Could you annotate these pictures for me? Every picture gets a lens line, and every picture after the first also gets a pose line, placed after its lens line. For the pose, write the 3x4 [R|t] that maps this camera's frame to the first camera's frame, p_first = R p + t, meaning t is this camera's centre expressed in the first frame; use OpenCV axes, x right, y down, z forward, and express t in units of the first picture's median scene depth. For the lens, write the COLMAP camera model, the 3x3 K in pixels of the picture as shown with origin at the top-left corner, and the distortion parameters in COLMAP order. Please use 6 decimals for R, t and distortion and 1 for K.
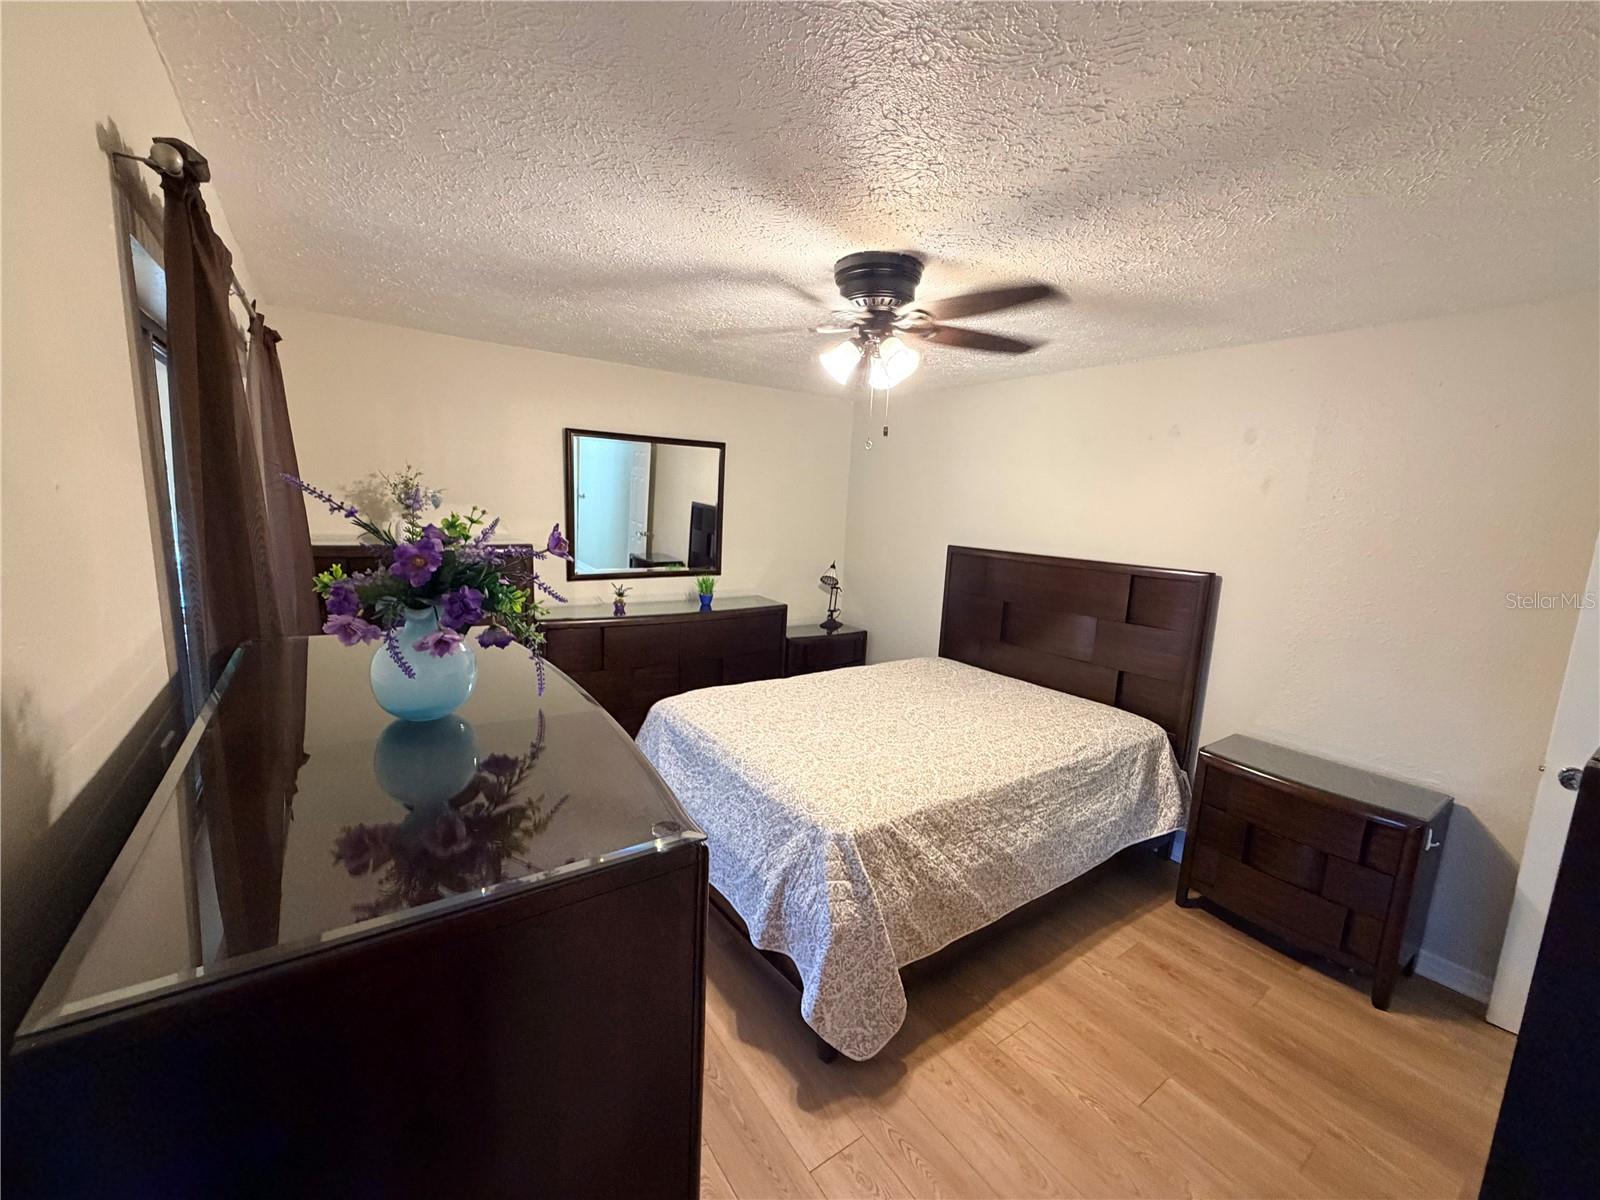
lens RADIAL K [[637.6, 0, 796.2], [0, 637.6, 605.5], [0, 0, 1]] dist [0.000321, 0.000137]
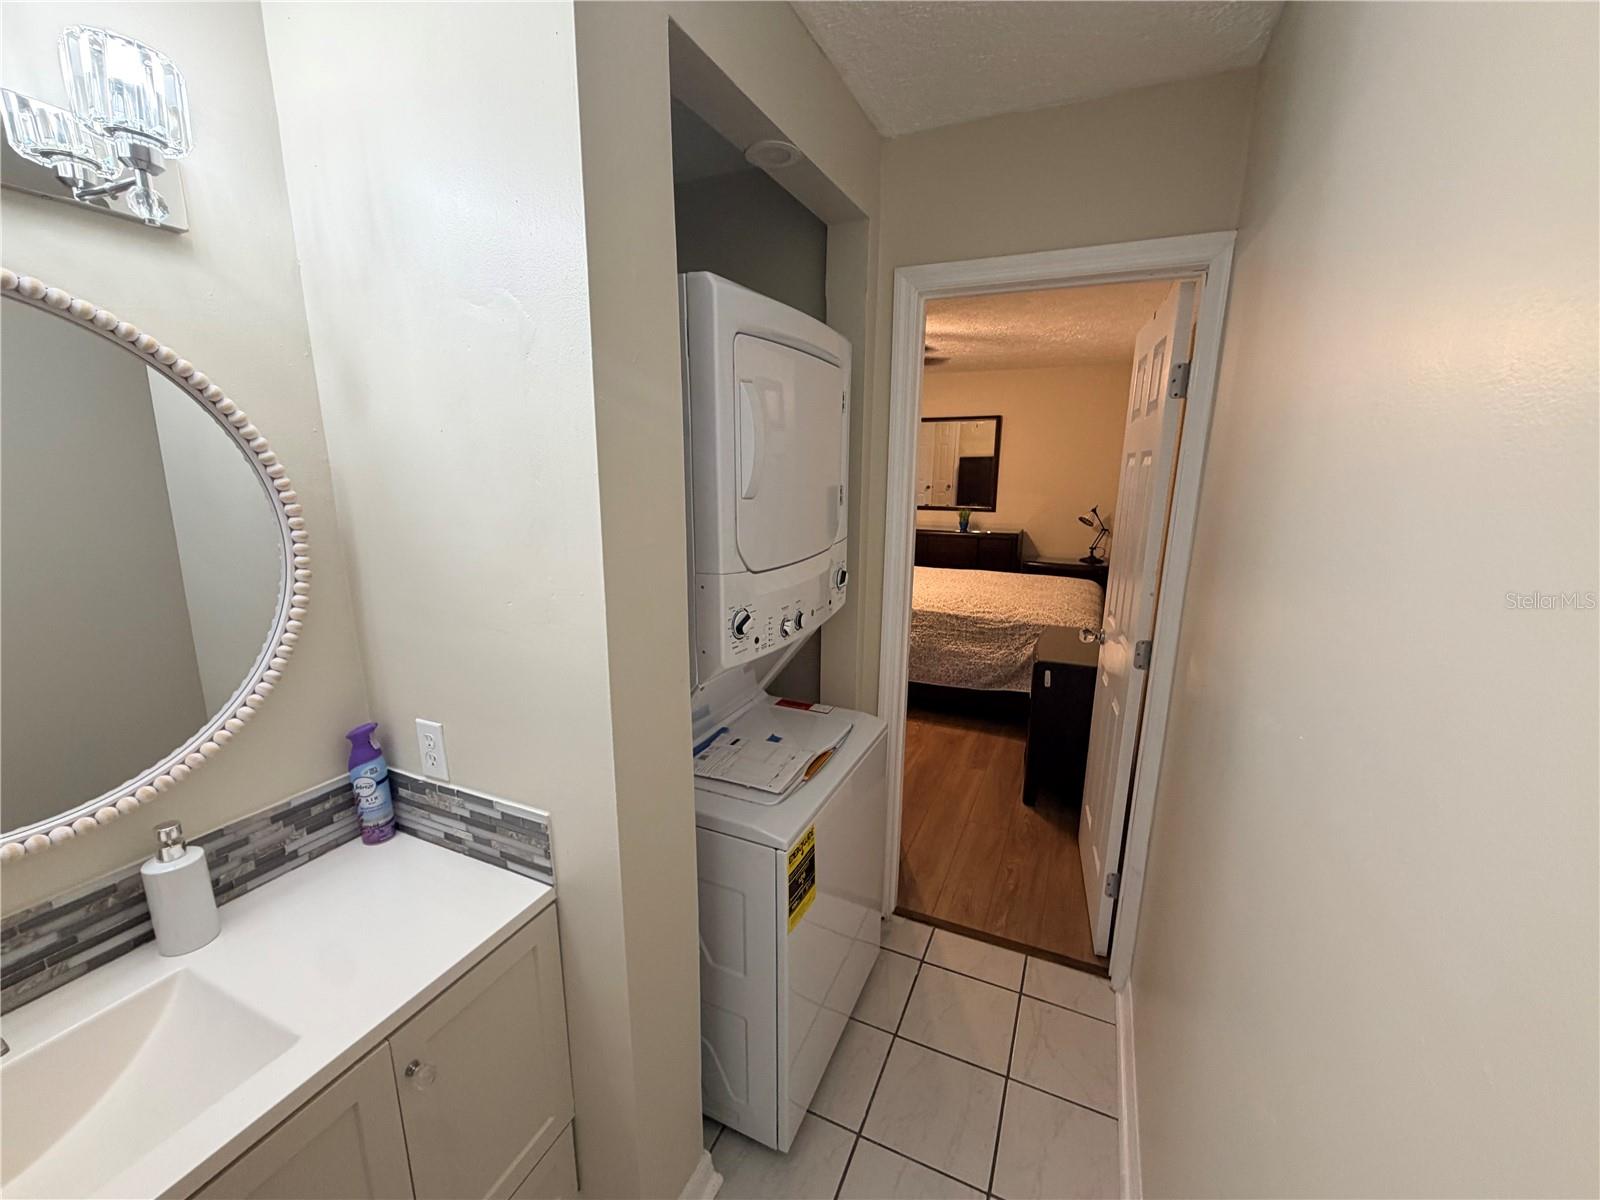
lens RADIAL K [[637.6, 0, 796.2], [0, 637.6, 605.5], [0, 0, 1]] dist [0.000321, 0.000137]
pose [[0.494626, 0.145354, -0.856865, 0.931926], [-0.124571, 0.987592, 0.095621, 0.078617], [0.860132, 0.059444, 0.506596, -0.065082]]
